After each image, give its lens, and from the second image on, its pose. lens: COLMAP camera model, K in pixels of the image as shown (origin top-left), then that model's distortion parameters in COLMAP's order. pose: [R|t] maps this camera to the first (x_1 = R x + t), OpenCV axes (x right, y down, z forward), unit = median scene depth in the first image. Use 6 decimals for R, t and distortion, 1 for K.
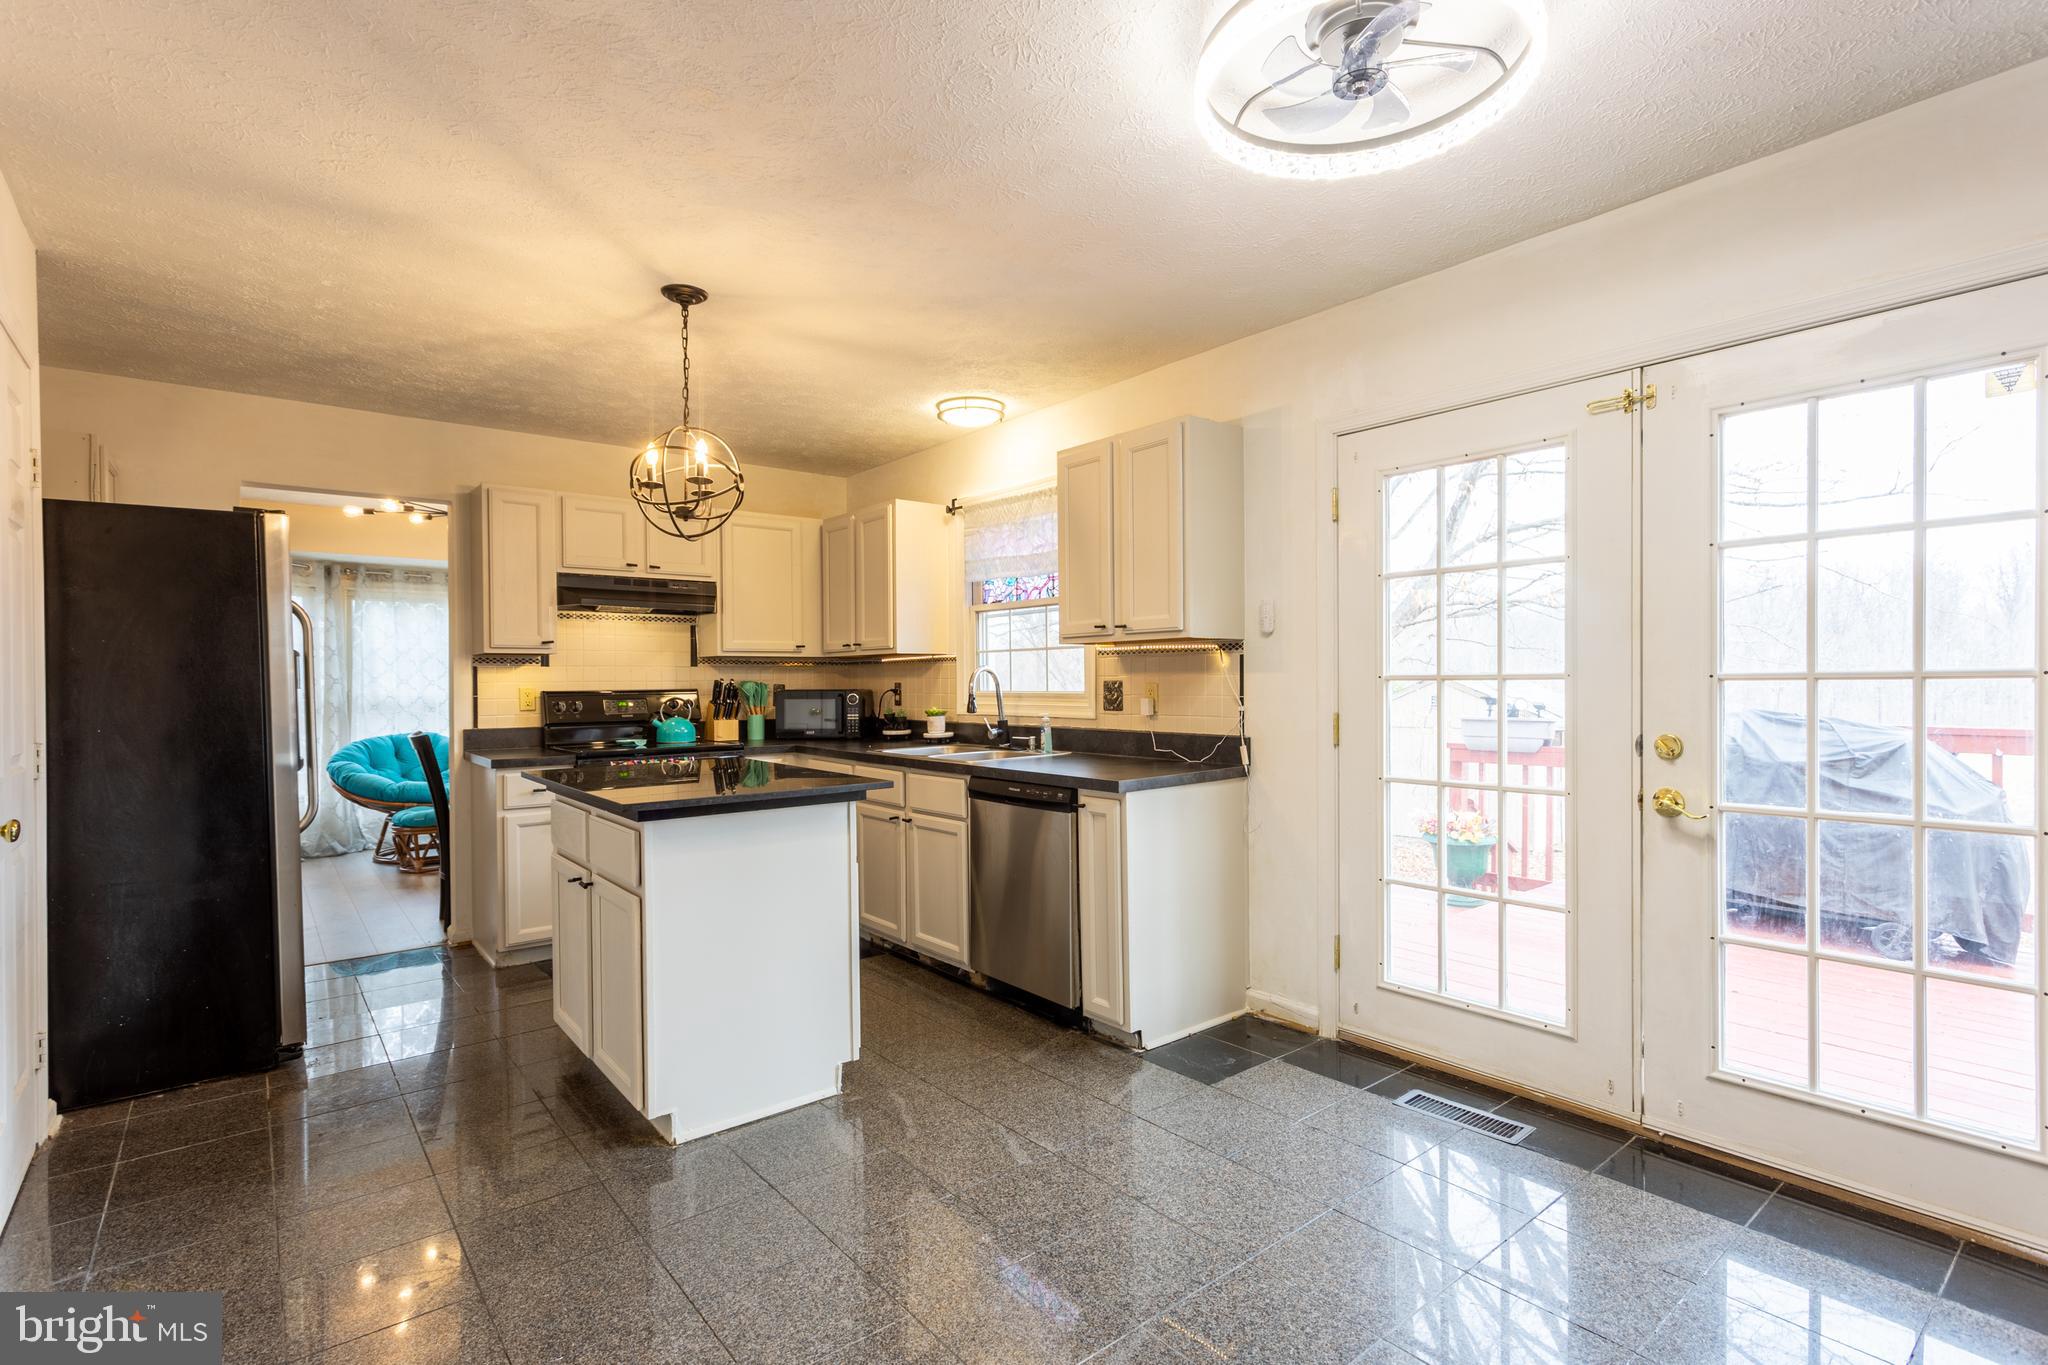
lens RADIAL K [[956.2, 0, 1031.7], [0, 956.2, 691.7], [0, 0, 1]] dist [0.000420, 0.000020]
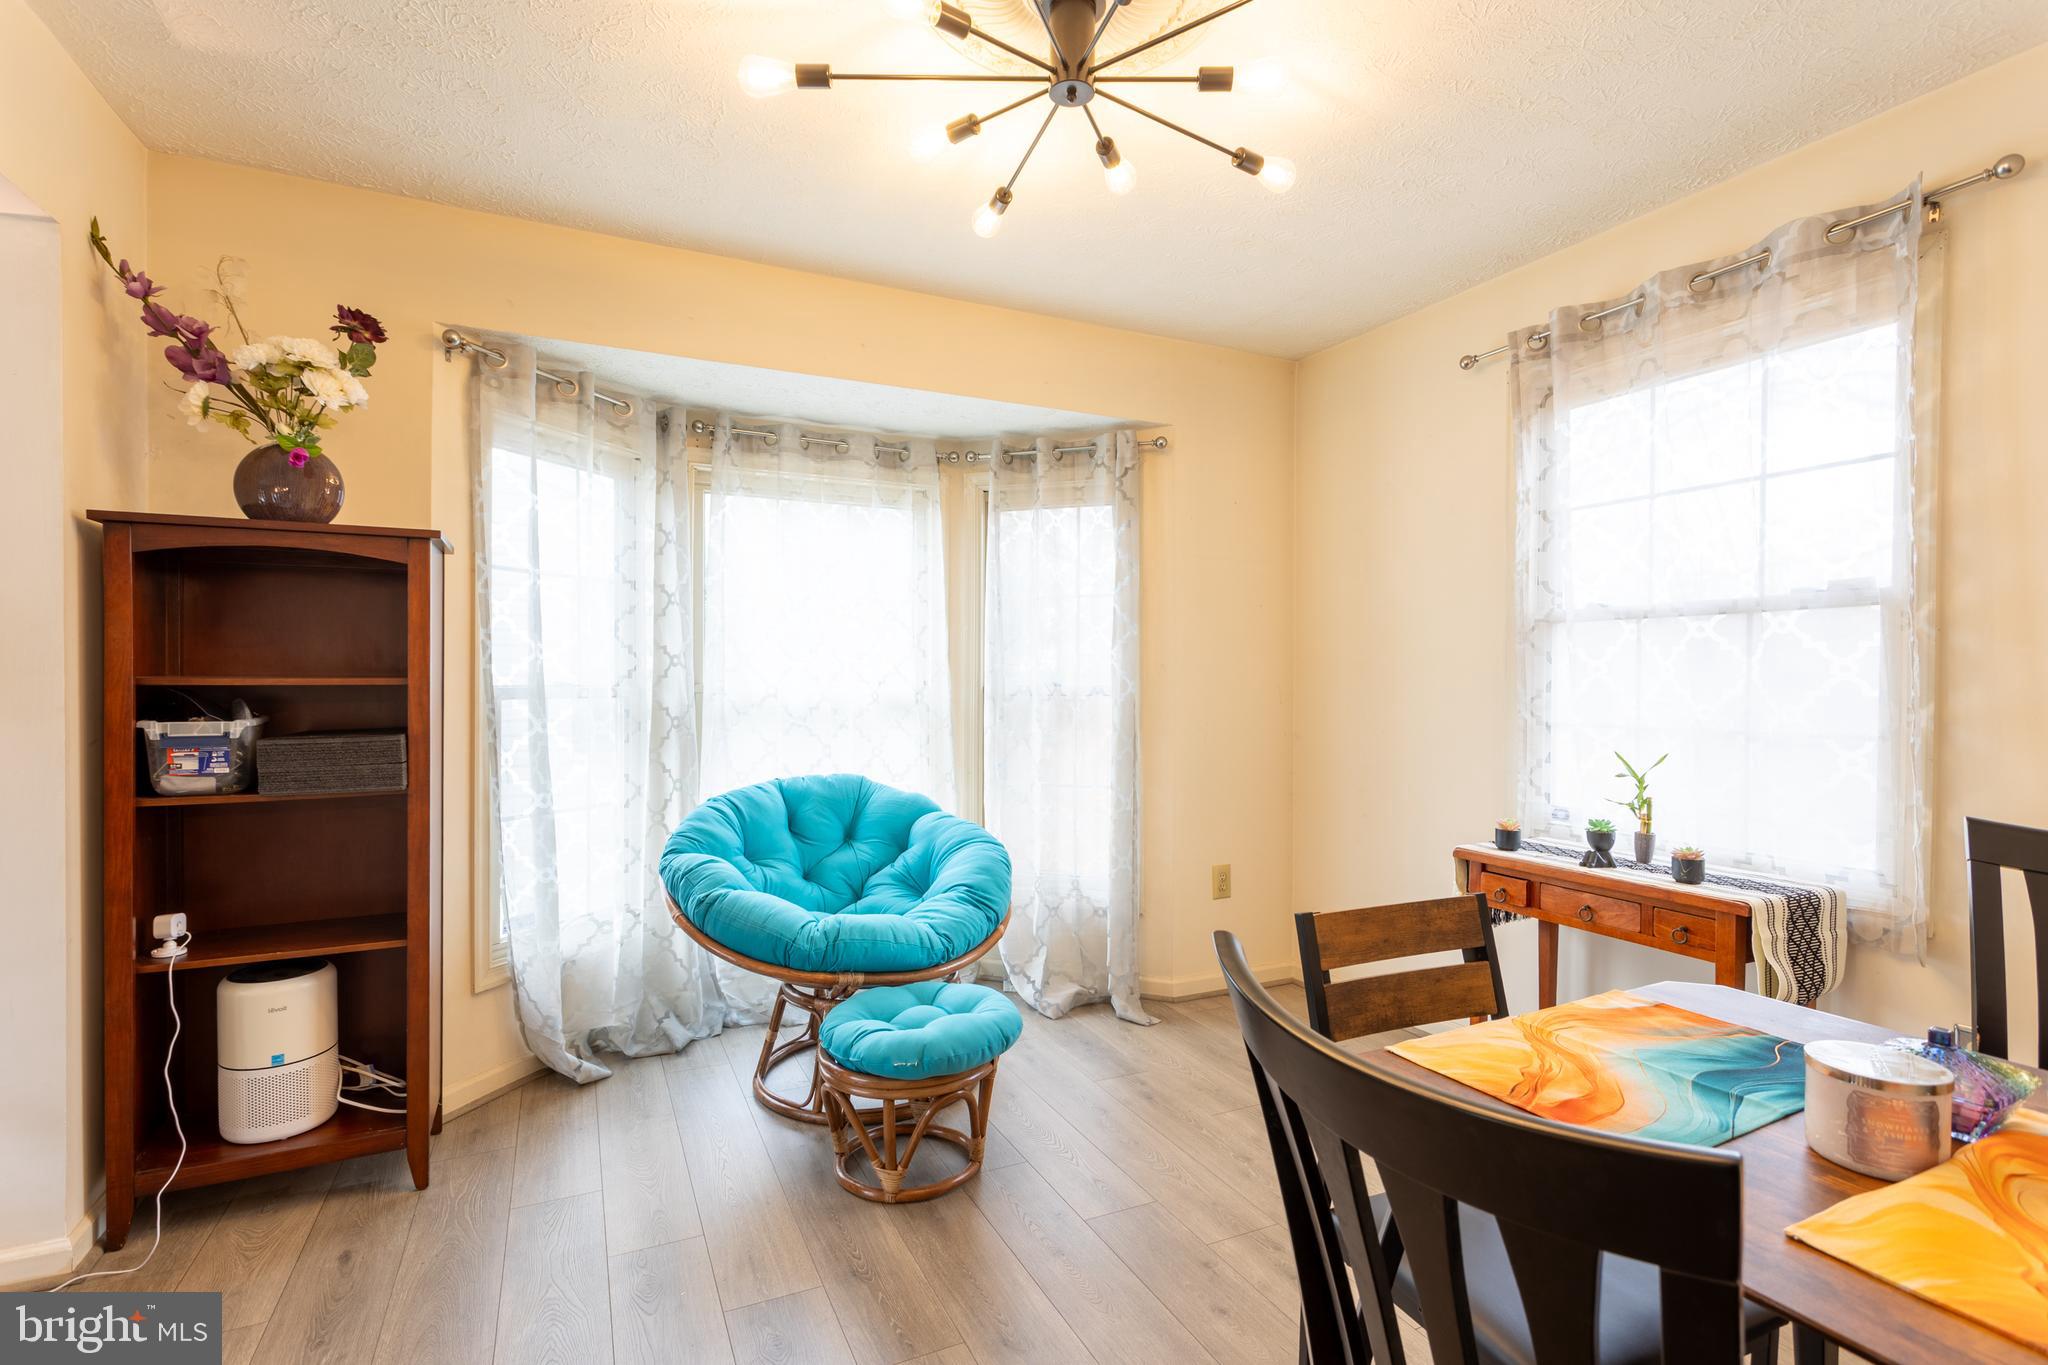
lens RADIAL K [[936.7, 0, 1021.7], [0, 936.7, 691.1], [0, 0, 1]] dist [0.003760, 0.000789]
pose [[0.970679, 0.016176, -0.239834, -0.757844], [-0.014789, 0.999862, 0.007581, -0.003741], [0.239924, -0.003812, 0.970784, 0.997780]]
